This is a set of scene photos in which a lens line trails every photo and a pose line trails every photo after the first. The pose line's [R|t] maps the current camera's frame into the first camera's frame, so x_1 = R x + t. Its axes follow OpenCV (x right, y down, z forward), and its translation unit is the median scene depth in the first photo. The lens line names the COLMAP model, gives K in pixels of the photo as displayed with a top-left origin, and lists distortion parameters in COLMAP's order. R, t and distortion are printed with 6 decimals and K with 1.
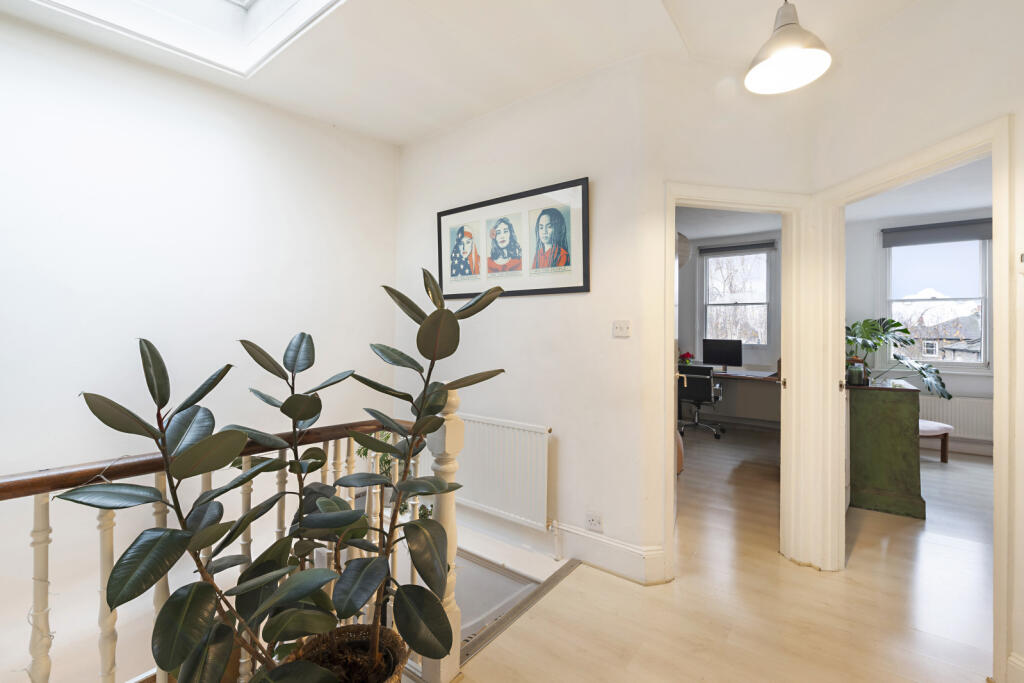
lens RADIAL K [[440.8, 0, 512.2], [0, 440.8, 337.7], [0, 0, 1]] dist [-0.001523, -0.000349]
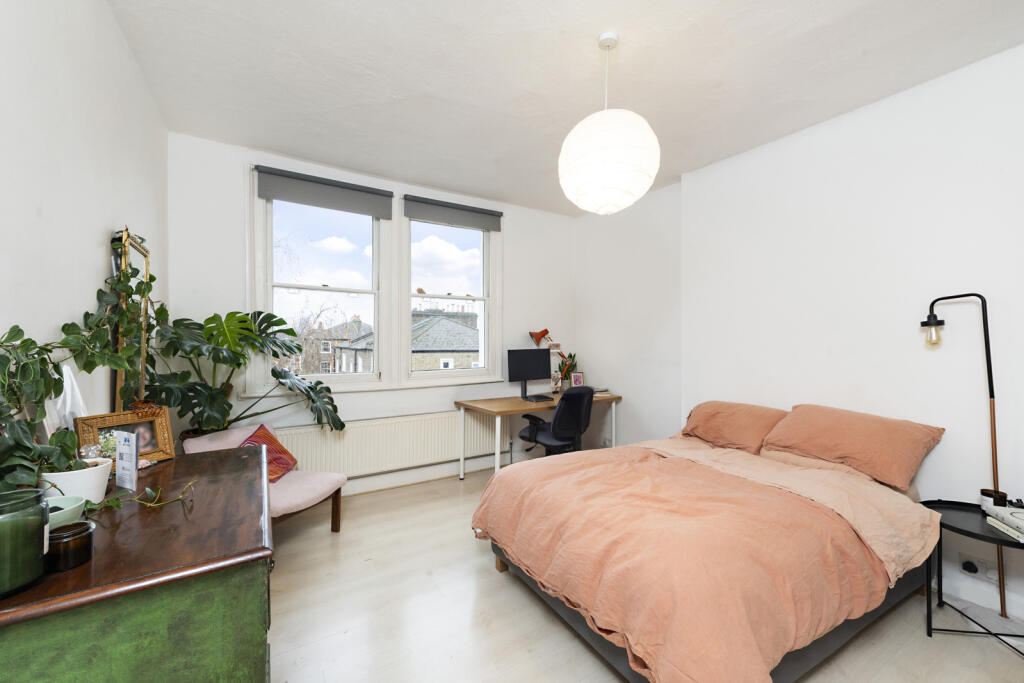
lens RADIAL K [[408.1, 0, 514.0], [0, 408.1, 344.1], [0, 0, 1]] dist [0.000465, -0.000037]
pose [[0.372458, -0.007708, 0.928017, 0.728886], [-0.006264, 0.999922, 0.010819, -0.010176], [-0.928028, -0.009842, 0.372380, 0.744426]]
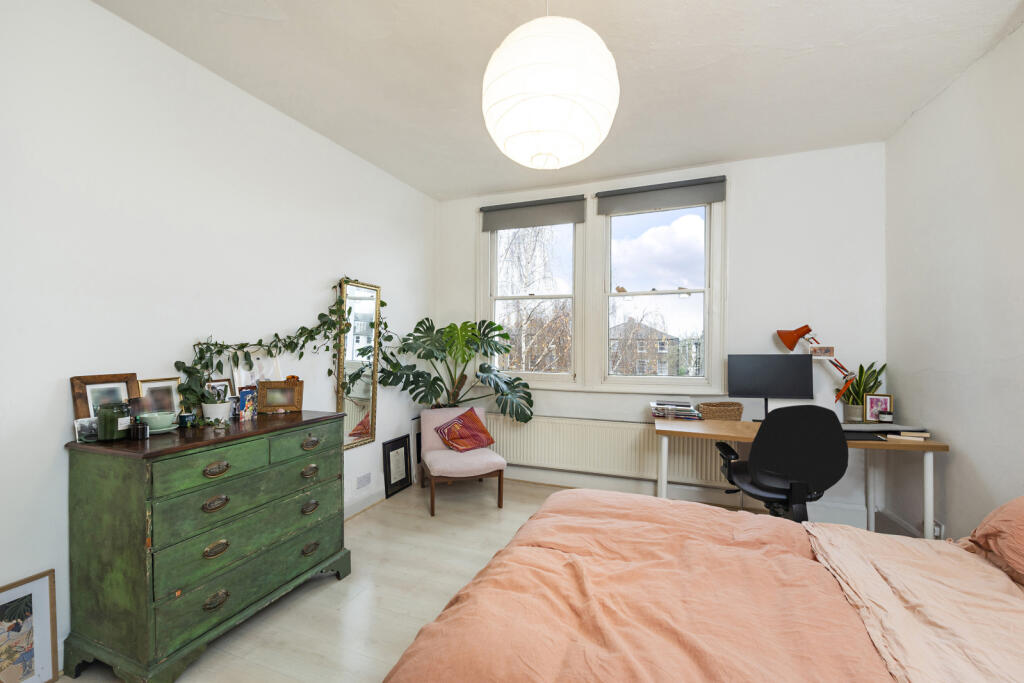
lens RADIAL K [[408.1, 0, 514.0], [0, 408.1, 344.1], [0, 0, 1]] dist [0.000465, -0.000037]
pose [[0.963667, -0.001064, 0.267106, 1.155687], [-0.001188, 0.999965, 0.008267, -0.010497], [-0.267105, -0.008284, 0.963632, 0.443082]]
